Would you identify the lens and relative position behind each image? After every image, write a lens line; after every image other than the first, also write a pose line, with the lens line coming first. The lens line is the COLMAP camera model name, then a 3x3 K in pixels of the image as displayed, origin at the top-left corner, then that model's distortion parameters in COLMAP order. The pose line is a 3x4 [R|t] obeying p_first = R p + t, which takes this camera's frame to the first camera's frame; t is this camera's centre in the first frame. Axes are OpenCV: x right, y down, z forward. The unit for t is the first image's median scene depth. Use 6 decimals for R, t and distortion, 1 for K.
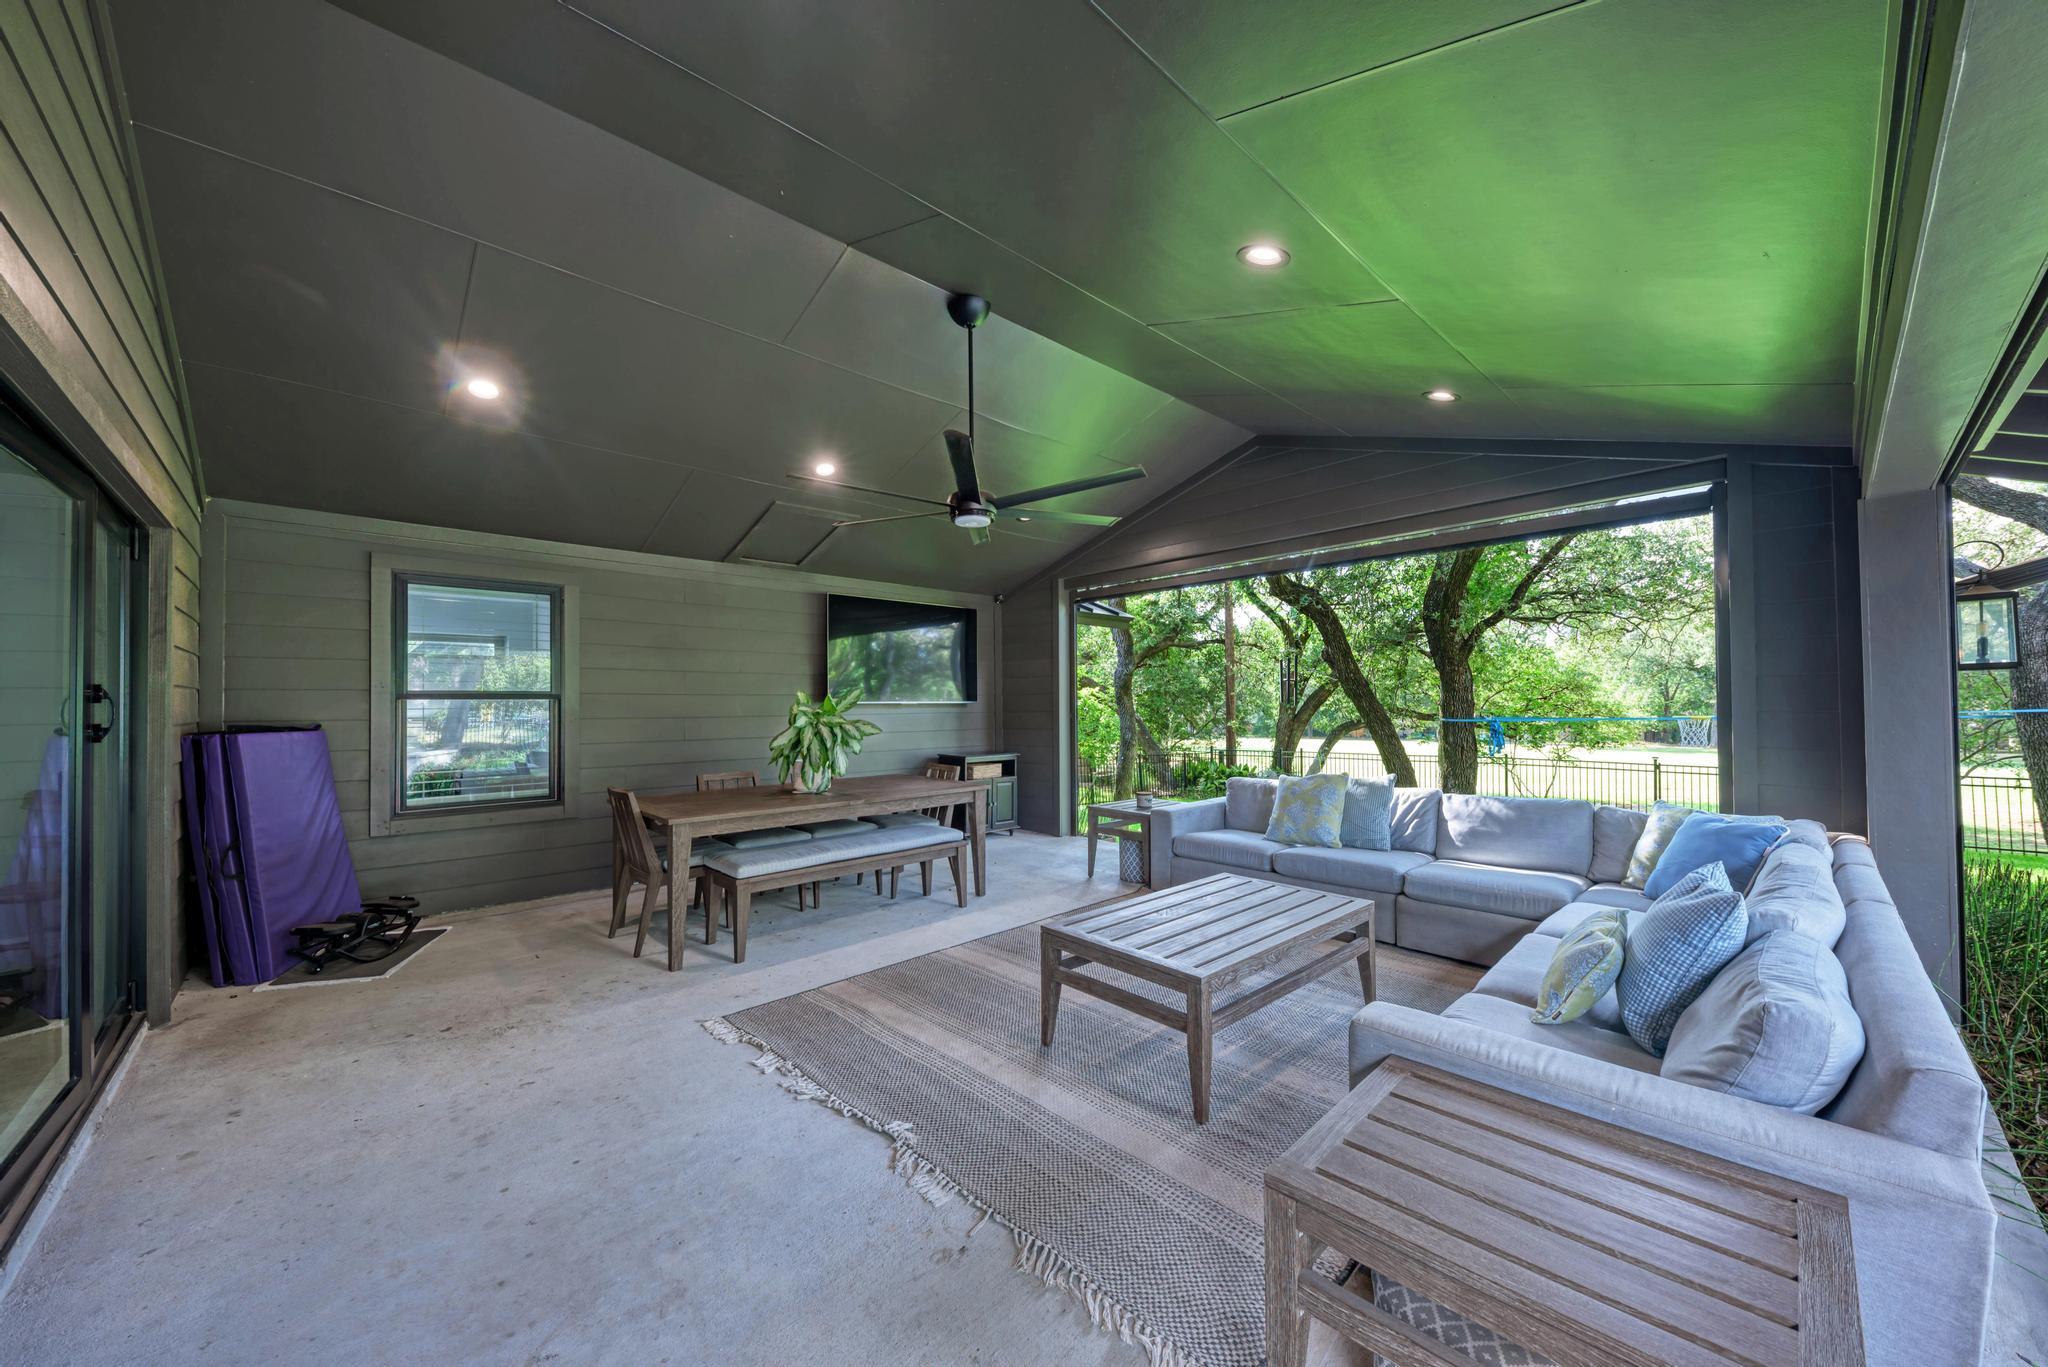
lens RADIAL K [[750.0, 0, 1021.0], [0, 750.0, 686.4], [0, 0, 1]] dist [0.000683, 0.000039]
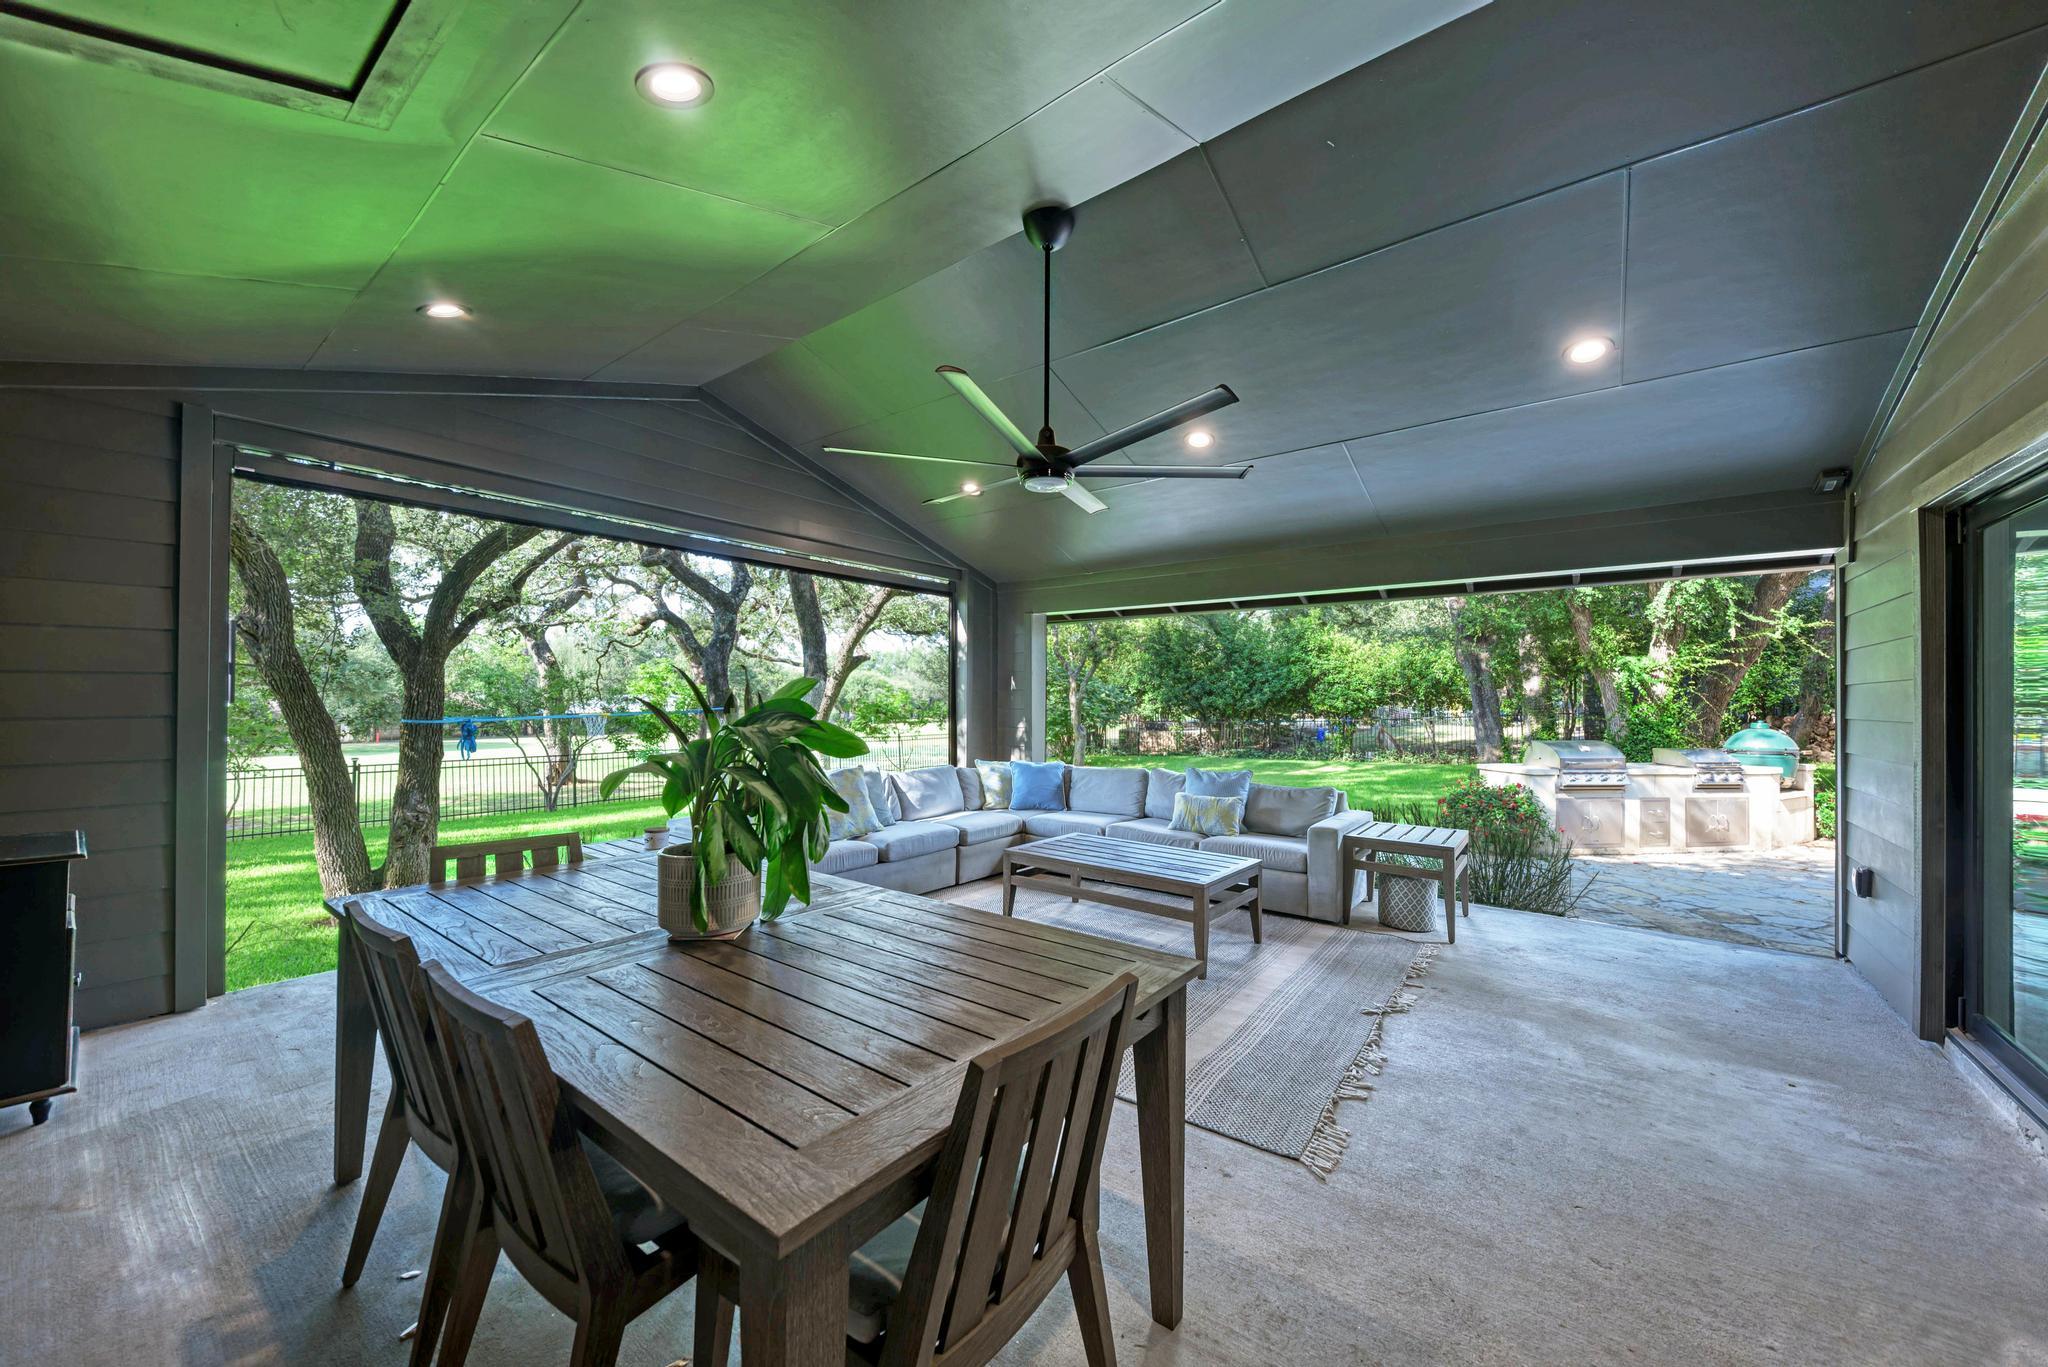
lens RADIAL K [[750.0, 0, 1021.0], [0, 750.0, 686.4], [0, 0, 1]] dist [0.000683, 0.000039]
pose [[-0.165614, 0.023038, 0.985922, -0.843926], [-0.025045, 0.999306, -0.027558, 0.025435], [-0.985873, -0.029256, -0.164922, 1.110000]]
